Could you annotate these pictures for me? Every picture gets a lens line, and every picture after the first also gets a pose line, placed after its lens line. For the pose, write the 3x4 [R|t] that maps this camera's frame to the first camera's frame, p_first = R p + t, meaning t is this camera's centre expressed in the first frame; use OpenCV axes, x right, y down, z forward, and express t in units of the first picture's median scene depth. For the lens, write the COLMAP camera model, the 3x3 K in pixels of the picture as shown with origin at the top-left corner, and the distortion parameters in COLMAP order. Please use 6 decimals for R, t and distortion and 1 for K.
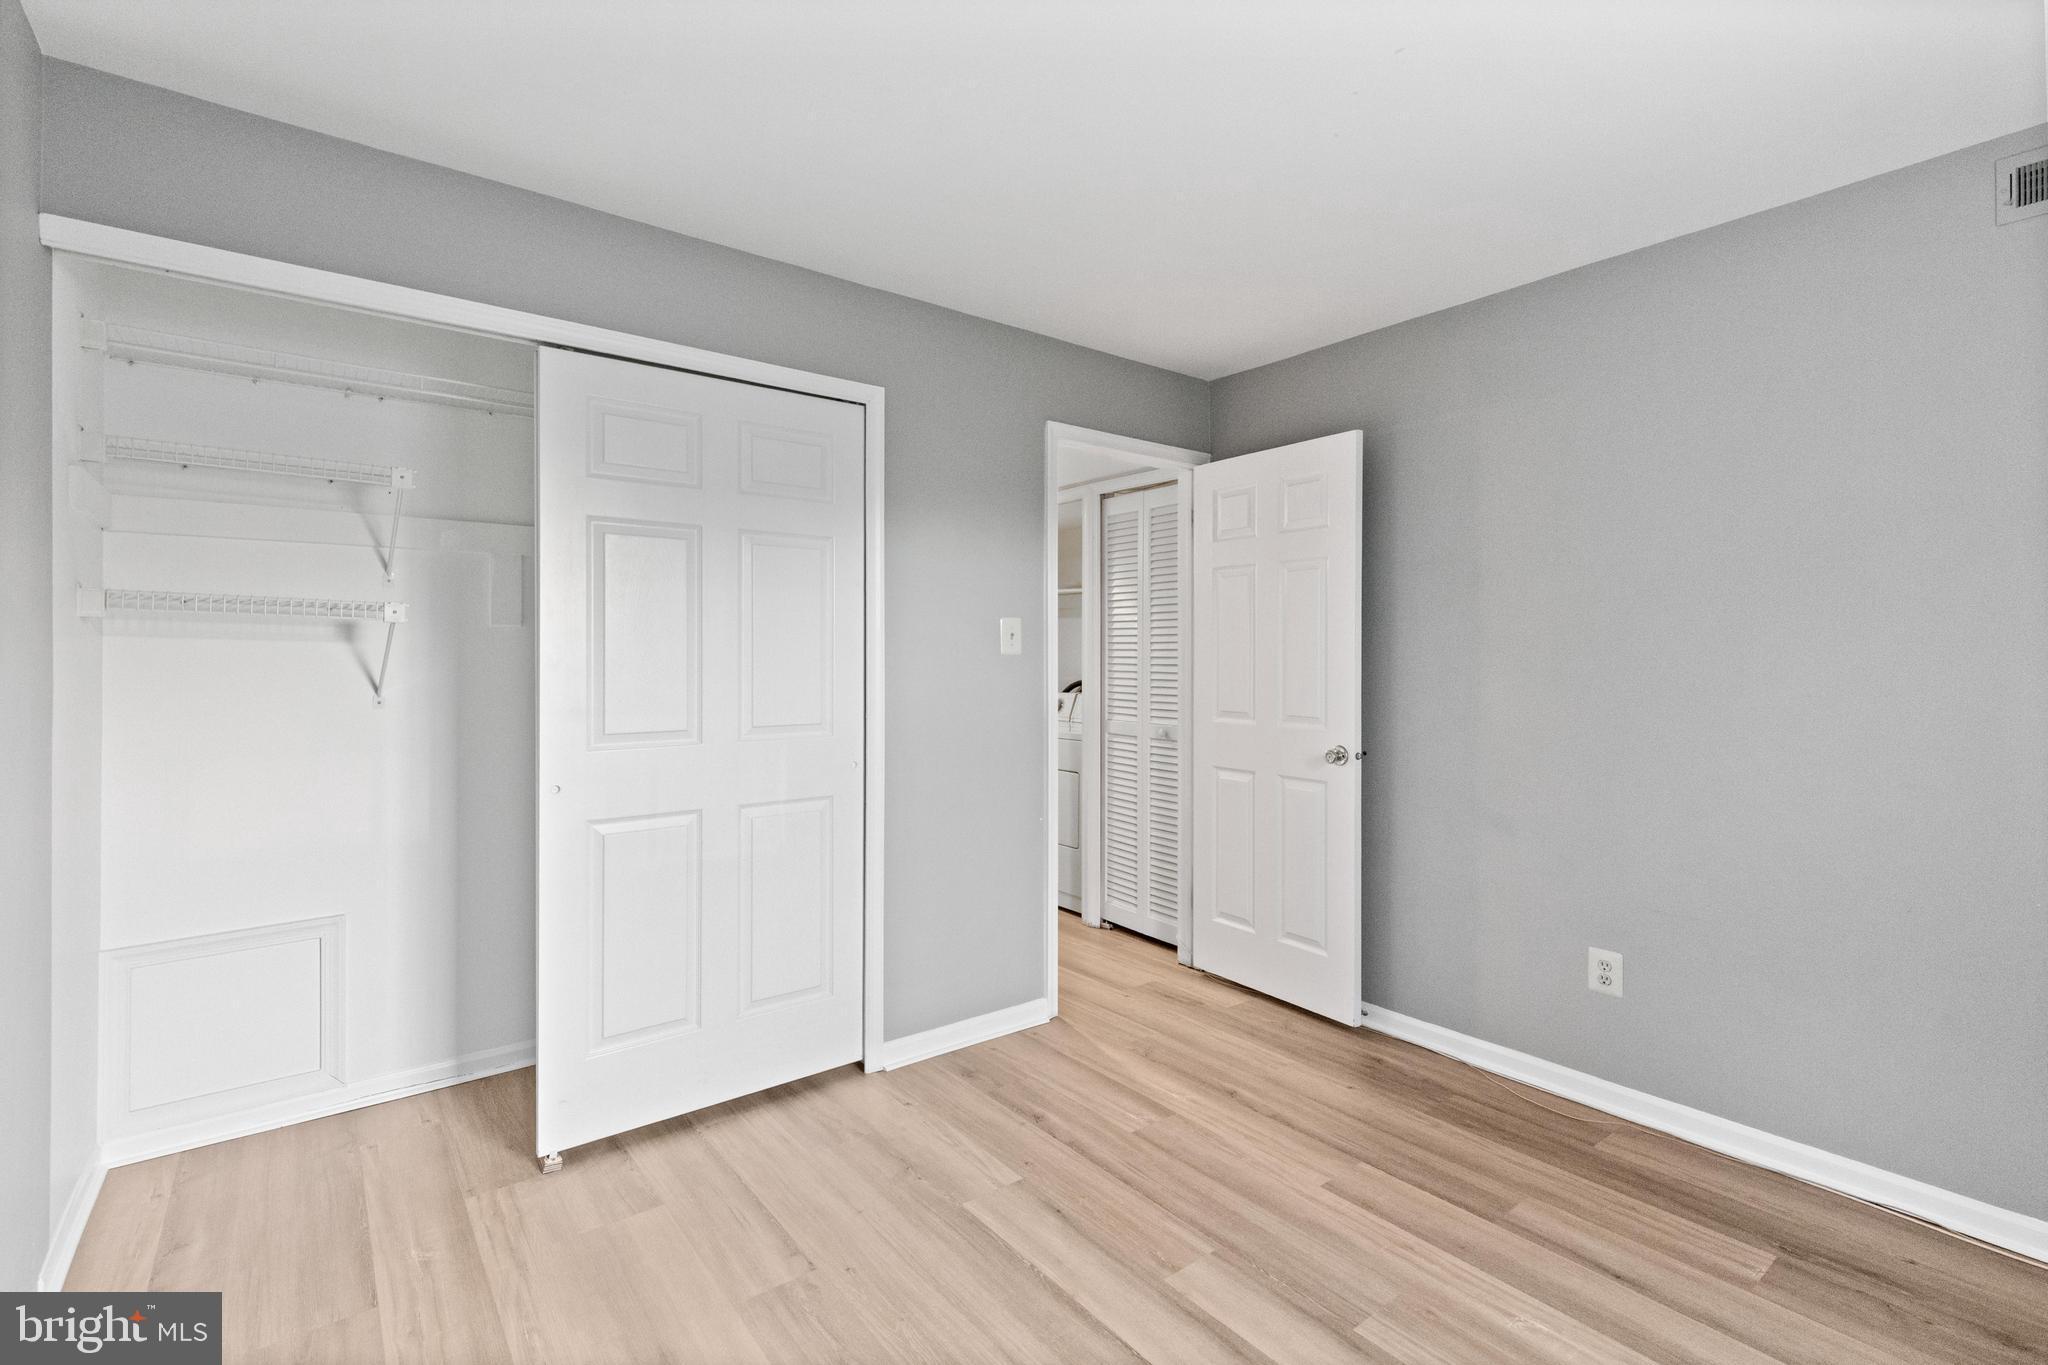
lens RADIAL K [[930.7, 0, 1026.6], [0, 930.7, 665.3], [0, 0, 1]] dist [0.017802, -0.000151]
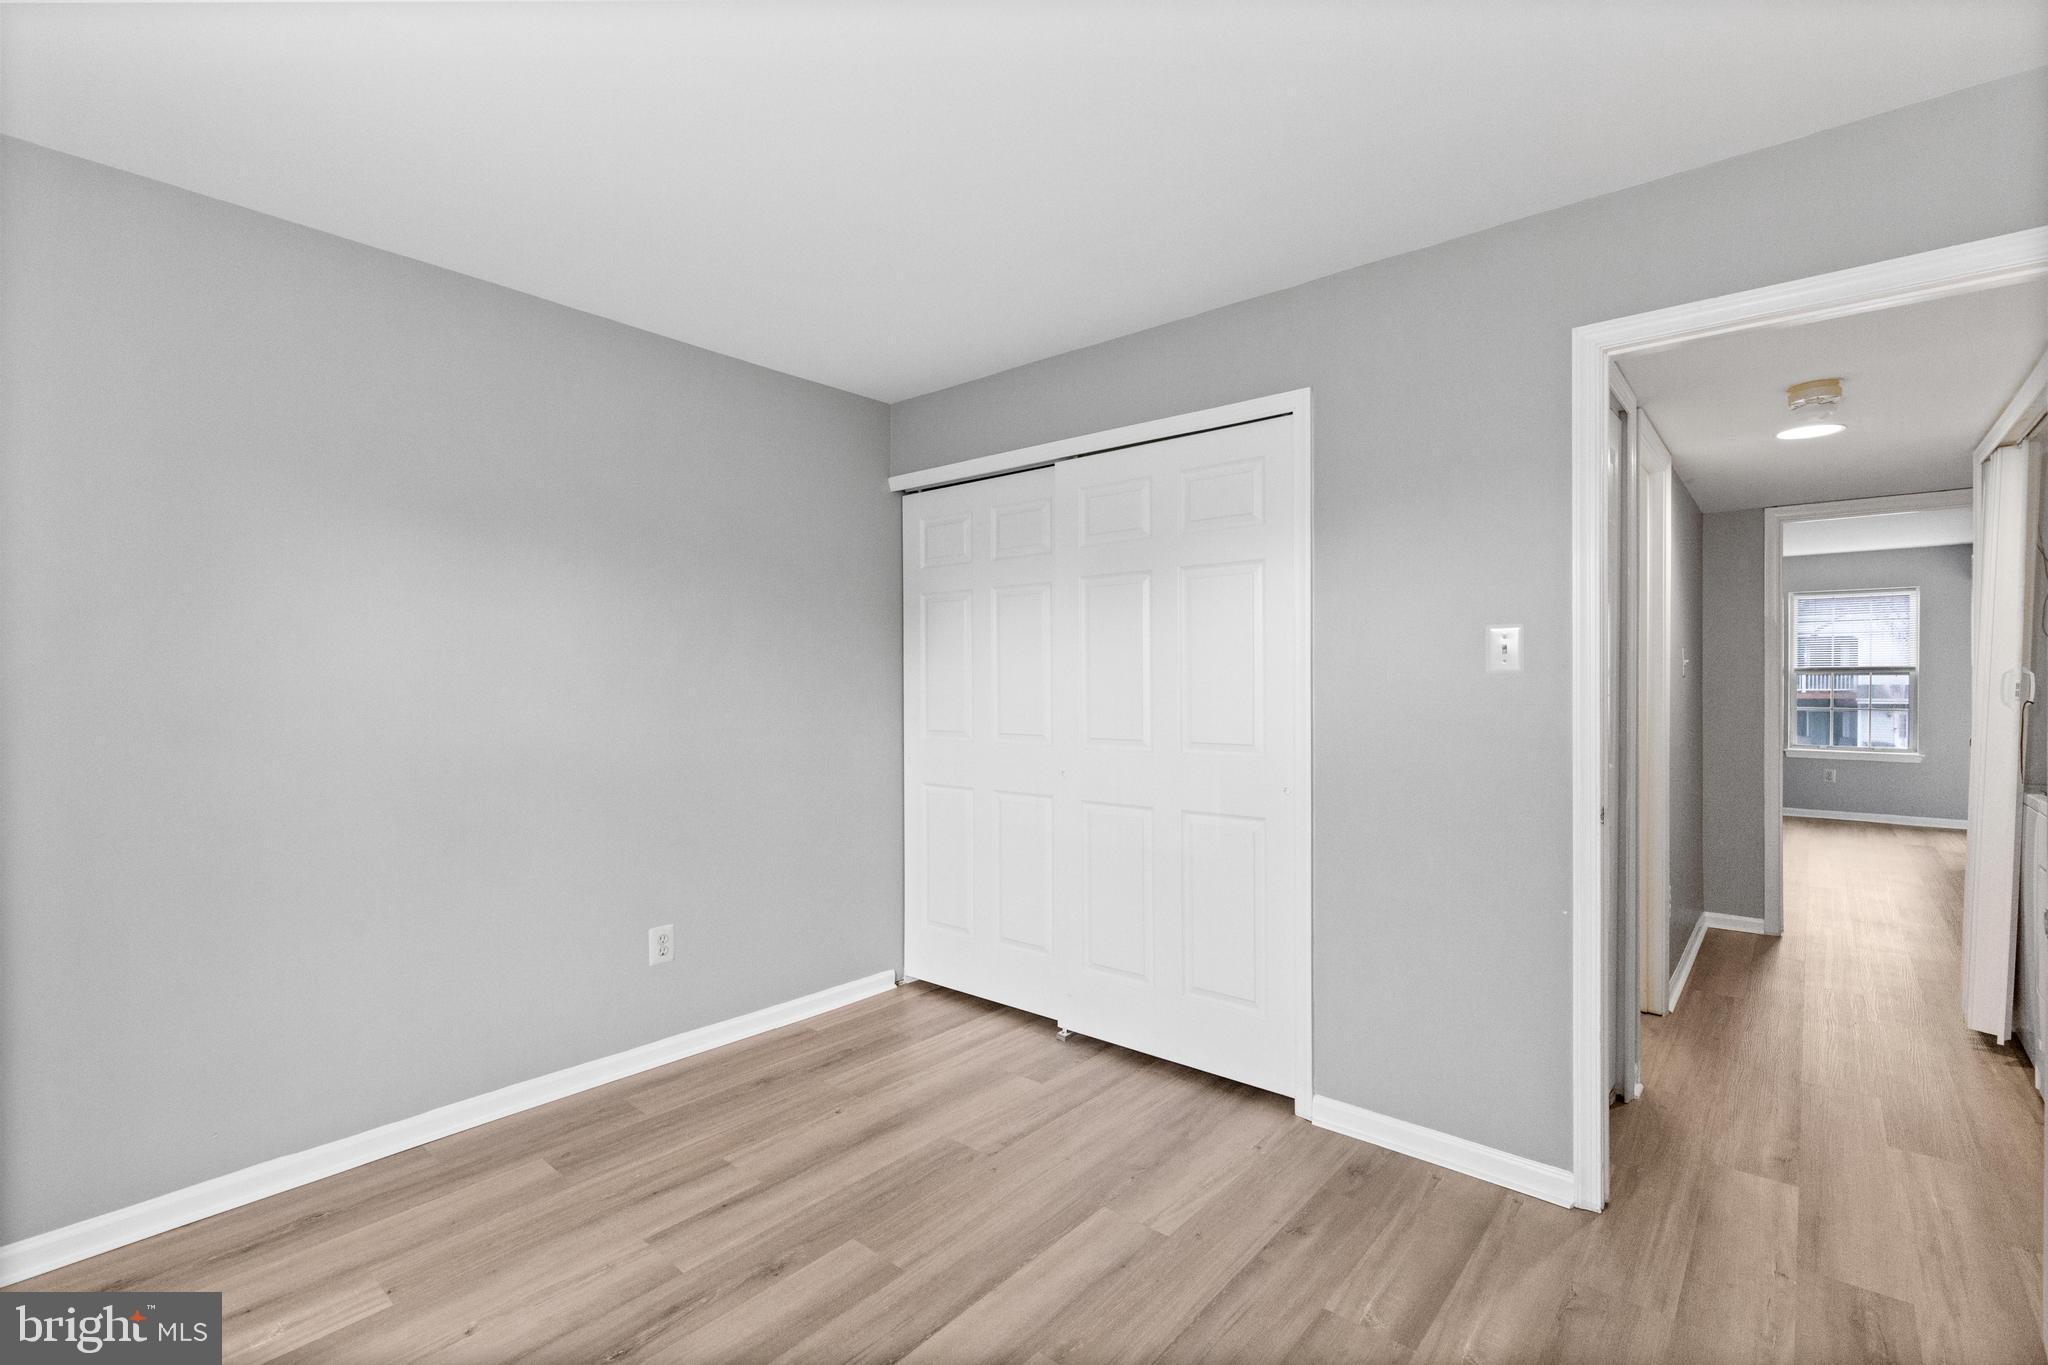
lens RADIAL K [[921.9, 0, 1014.7], [0, 921.9, 680.8], [0, 0, 1]] dist [-0.001301, -0.000521]
pose [[0.200141, 0.004637, -0.979756, 0.762431], [-0.002804, 0.999987, 0.004160, -0.010188], [0.979763, 0.001915, 0.200151, 0.584600]]
